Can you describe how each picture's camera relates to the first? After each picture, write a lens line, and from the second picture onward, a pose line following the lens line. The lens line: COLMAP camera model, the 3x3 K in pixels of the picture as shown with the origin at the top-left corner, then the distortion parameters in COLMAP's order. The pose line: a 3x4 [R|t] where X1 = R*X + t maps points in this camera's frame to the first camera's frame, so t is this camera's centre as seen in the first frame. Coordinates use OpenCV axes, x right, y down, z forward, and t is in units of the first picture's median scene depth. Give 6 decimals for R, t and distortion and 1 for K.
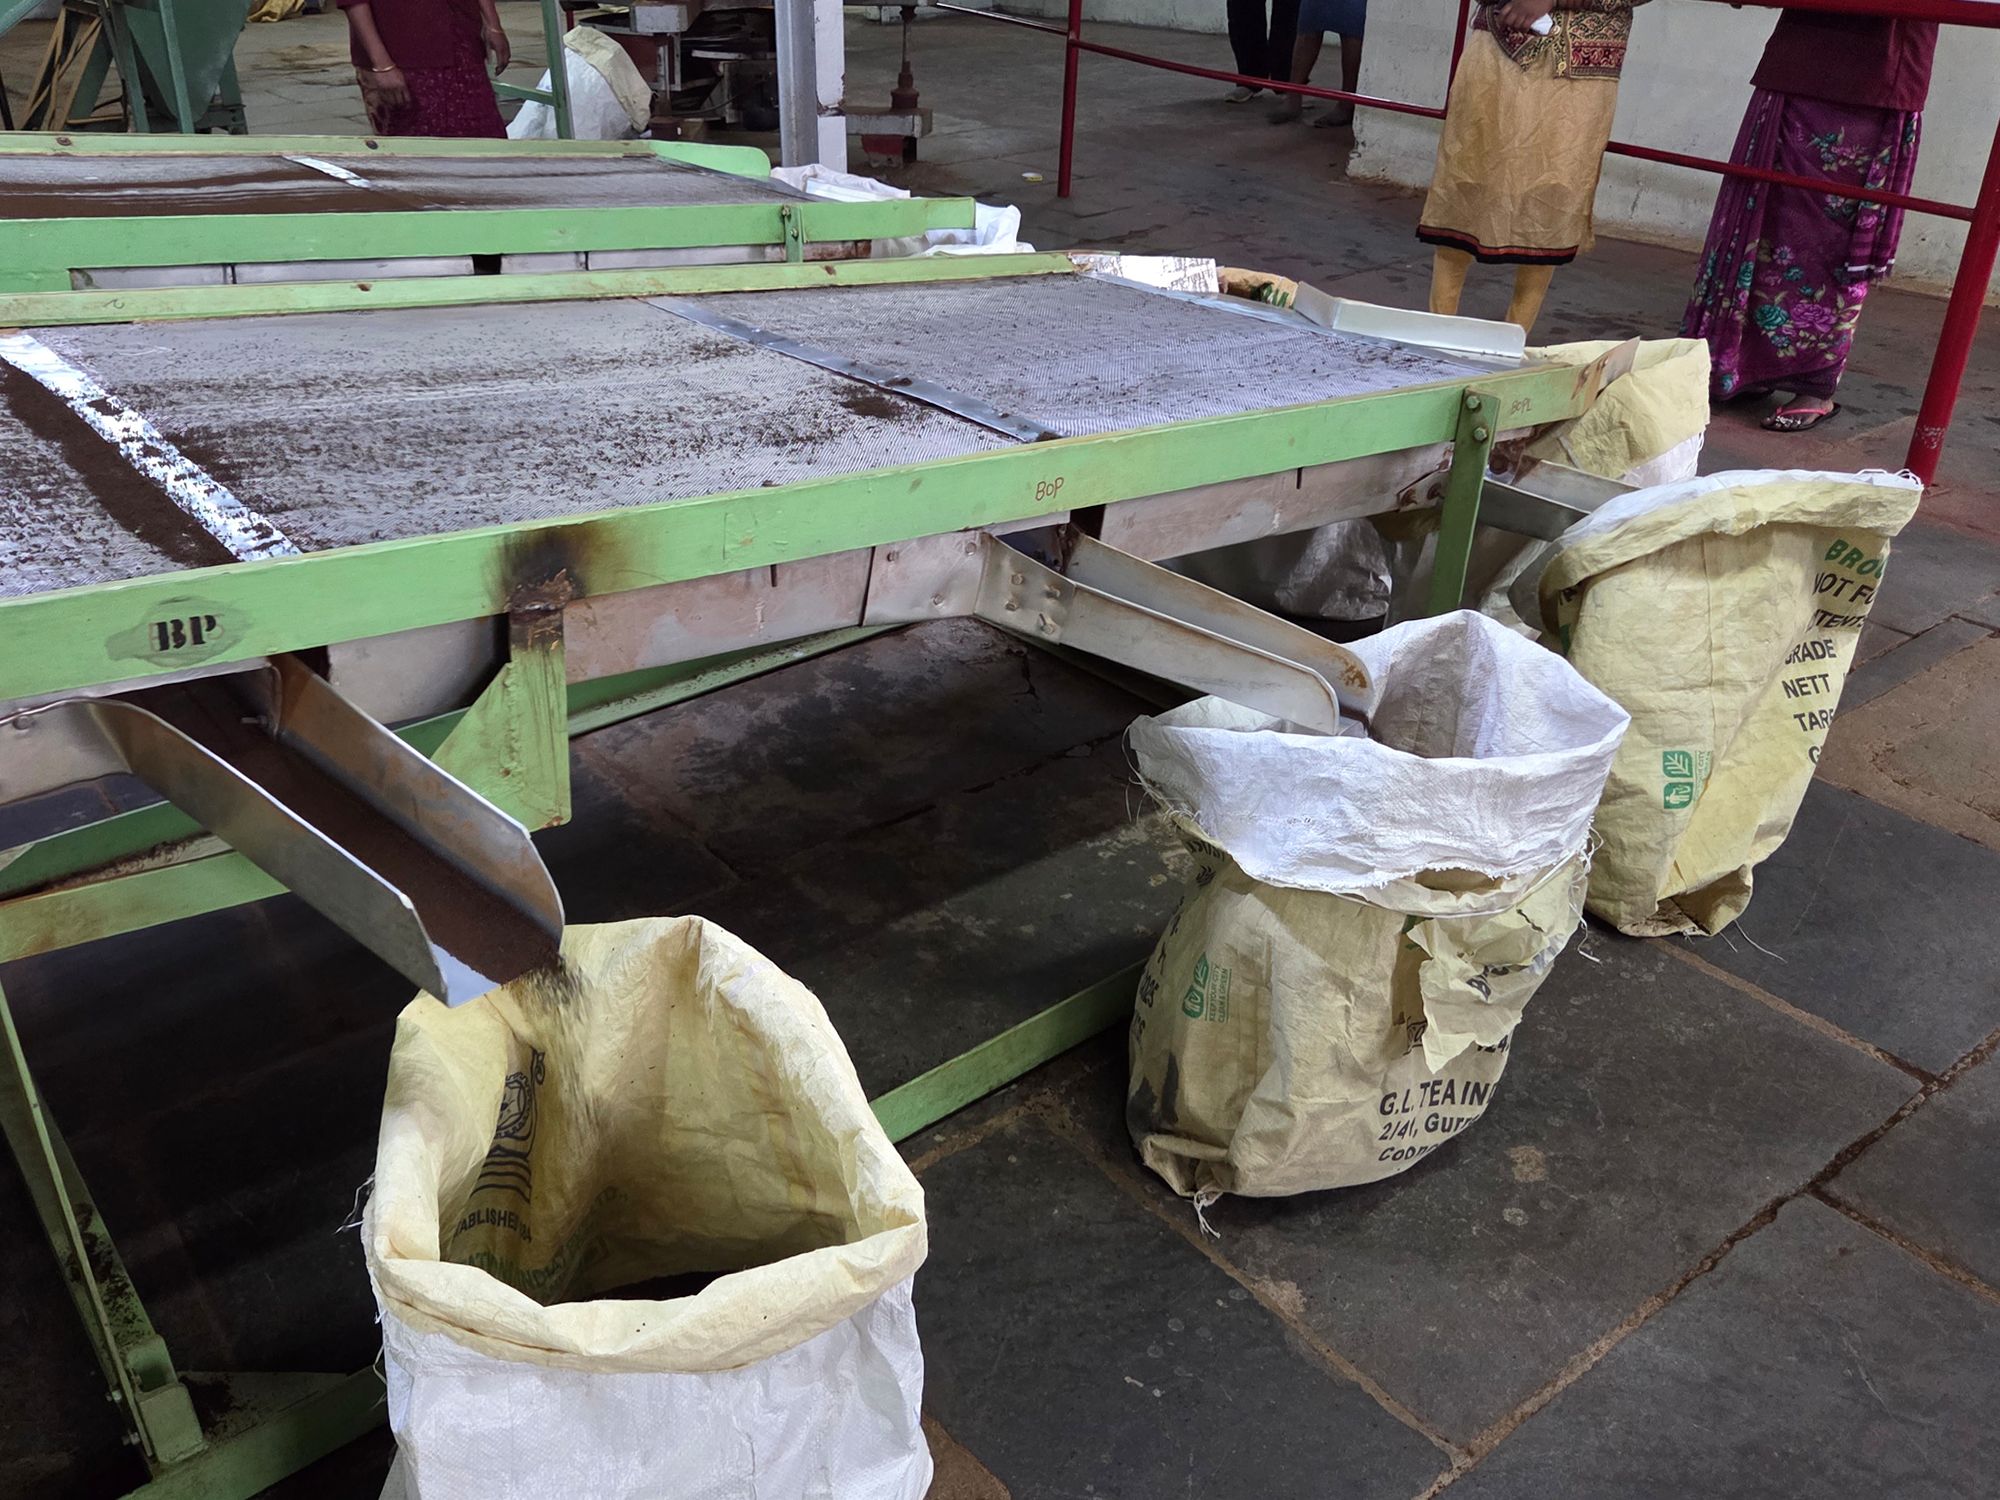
lens RADIAL K [[1632.3, 0, 939.5], [0, 1632.3, 712.1], [0, 0, 1]] dist [0.106068, -0.084623]
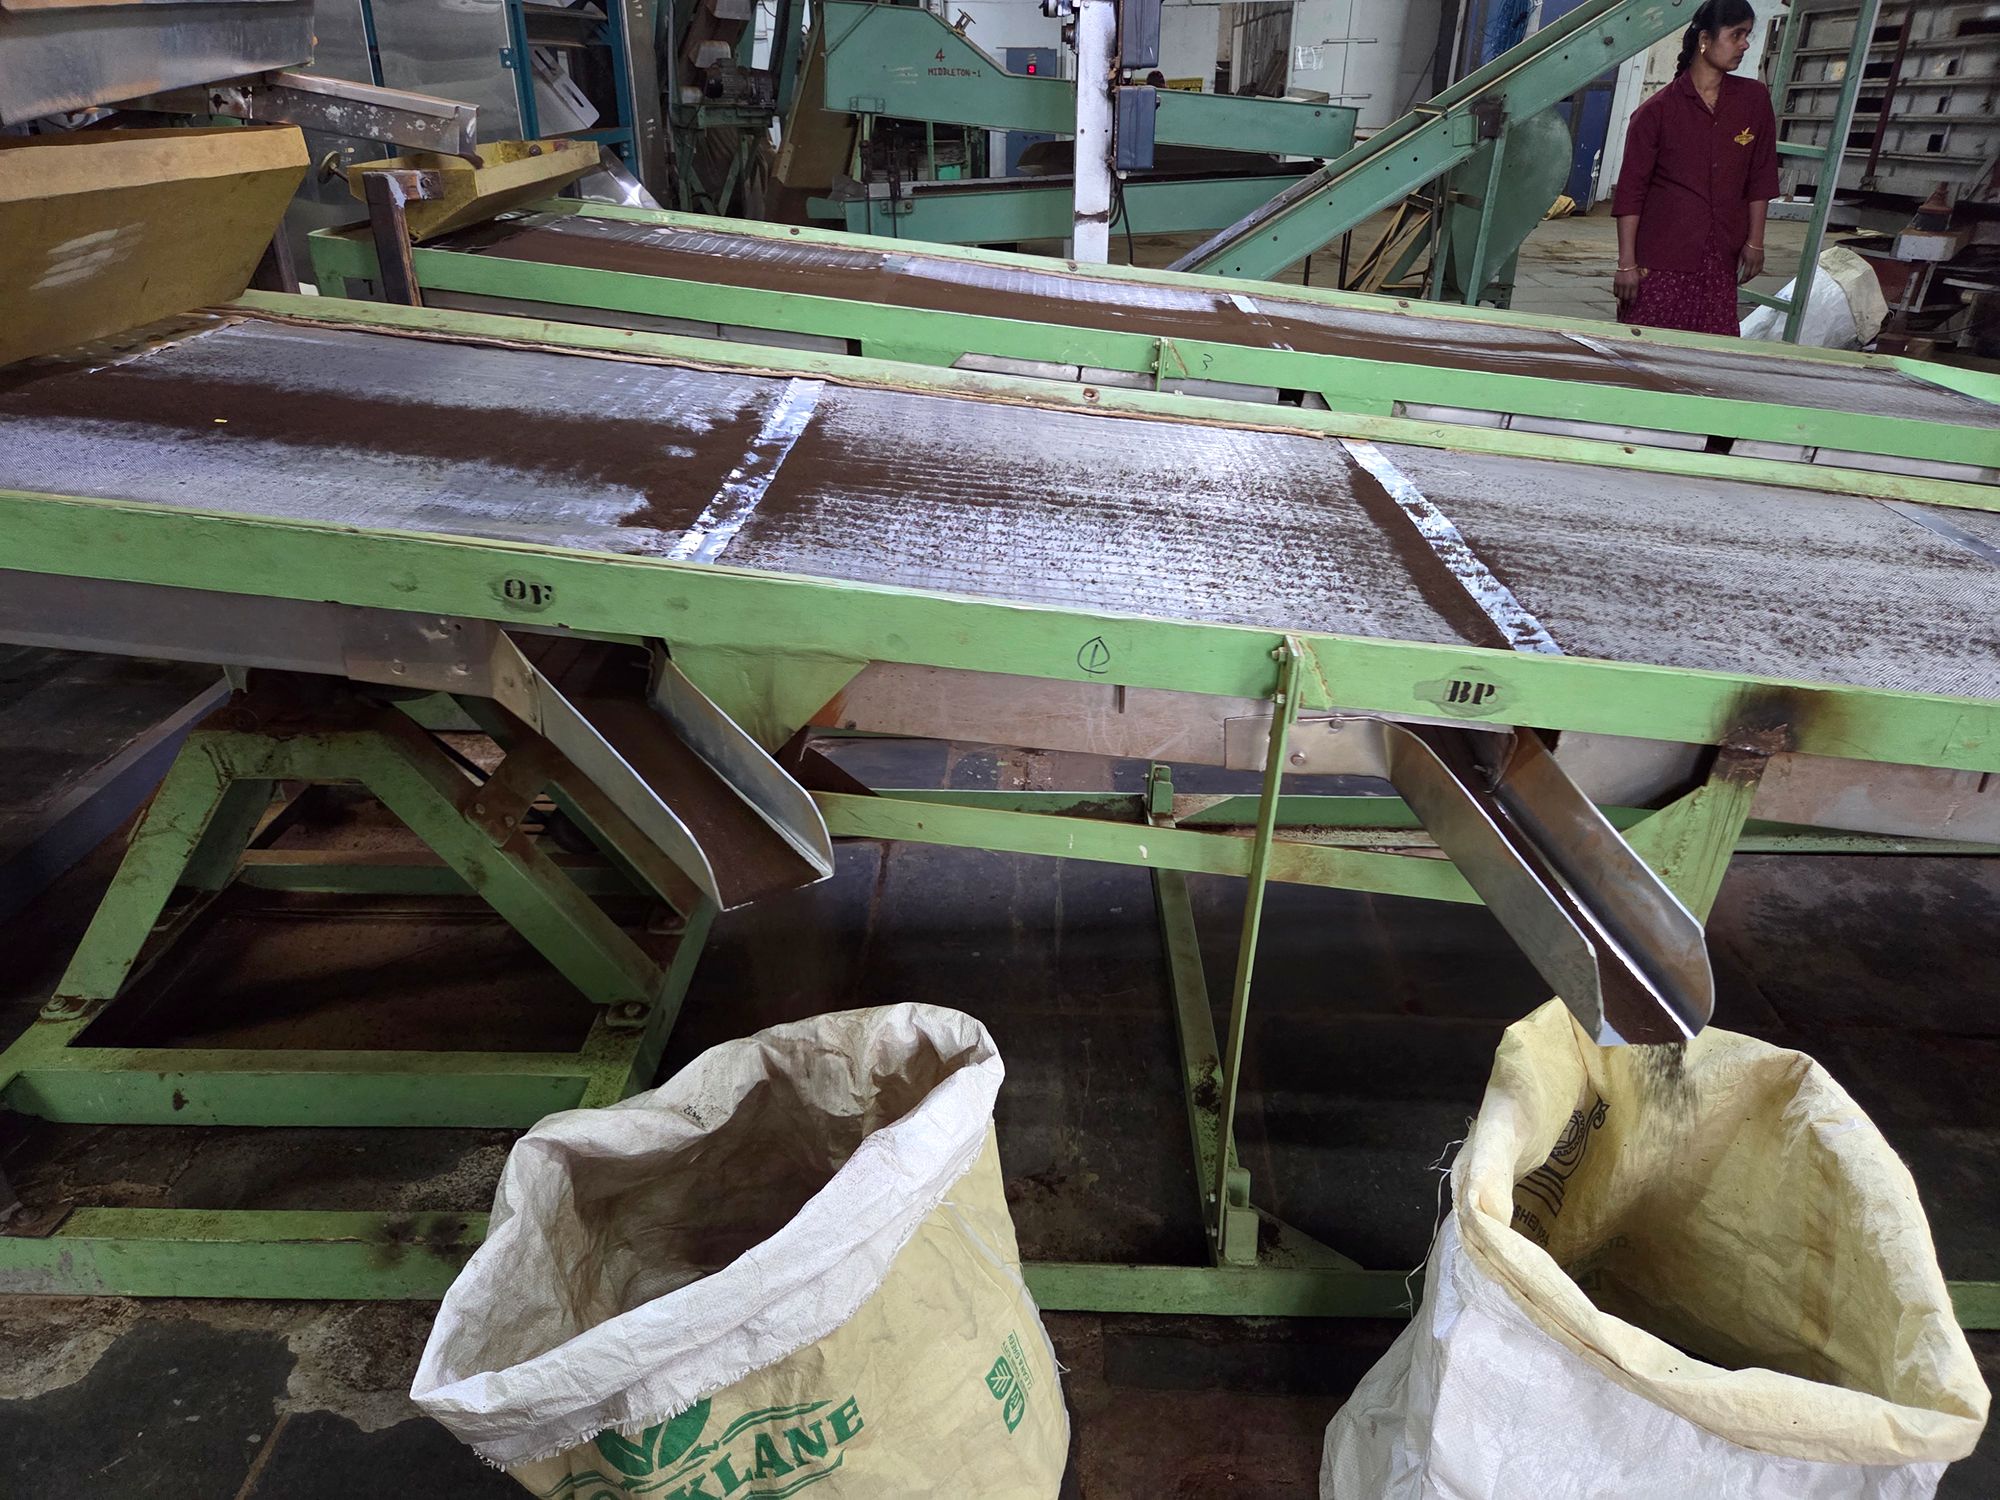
lens RADIAL K [[1360.7, 0, 987.9], [0, 1360.7, 752.1], [0, 0, 1]] dist [0.072019, -0.056857]
pose [[0.798546, 0.298032, -0.522973, -0.141412], [-0.306154, 0.949147, 0.073422, 0.027181], [0.518260, 0.101479, 0.849181, -0.093433]]
